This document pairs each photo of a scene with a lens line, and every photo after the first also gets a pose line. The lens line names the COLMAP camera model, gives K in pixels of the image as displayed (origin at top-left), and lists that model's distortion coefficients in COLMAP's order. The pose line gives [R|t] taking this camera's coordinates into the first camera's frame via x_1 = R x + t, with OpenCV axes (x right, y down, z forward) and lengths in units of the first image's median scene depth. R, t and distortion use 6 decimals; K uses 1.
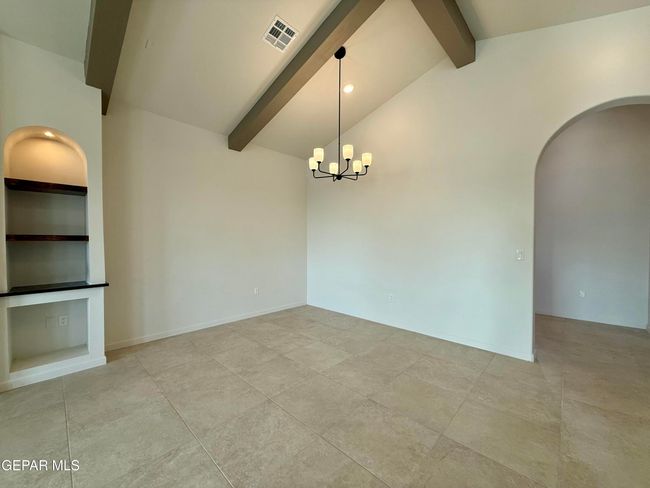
lens RADIAL K [[258.8, 0, 323.6], [0, 258.8, 246.6], [0, 0, 1]] dist [0.000692, 0.000316]
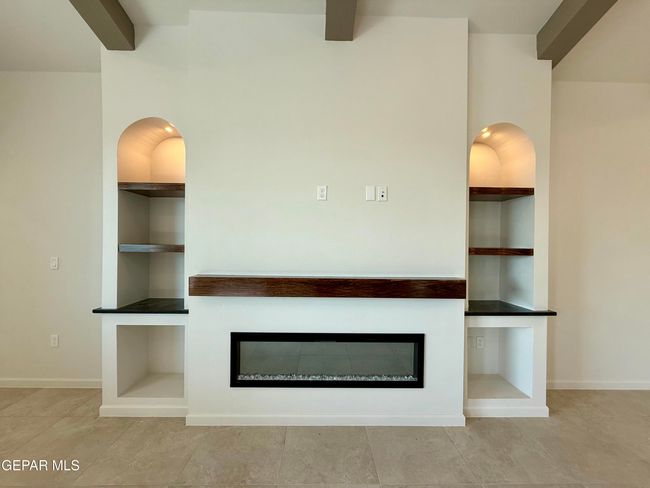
lens RADIAL K [[266.7, 0, 325.0], [0, 266.7, 244.0], [0, 0, 1]] dist [-0.001403, -0.000175]
pose [[0.699485, 0.015049, -0.714489, -0.744383], [-0.024465, 0.999697, -0.002894, -0.038061], [0.714229, 0.019504, 0.699641, -0.030122]]
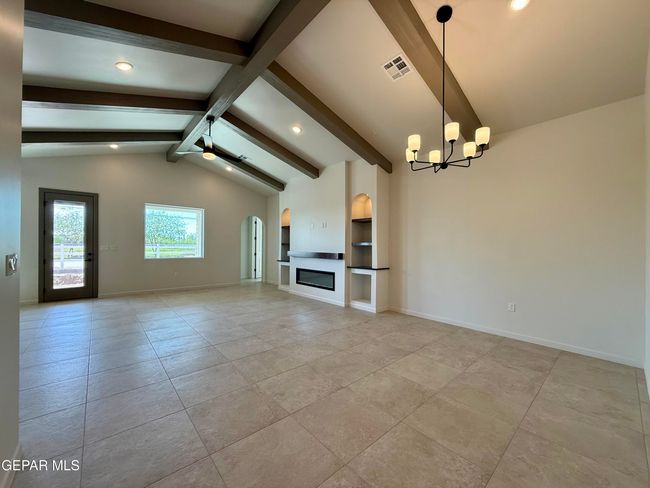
lens RADIAL K [[258.8, 0, 323.6], [0, 258.8, 246.6], [0, 0, 1]] dist [0.000692, 0.000316]
pose [[-0.092973, -0.003020, -0.995664, 1.001411], [-0.032249, 0.999480, -0.000020, -0.000478], [0.995146, 0.032107, -0.093022, 0.788185]]
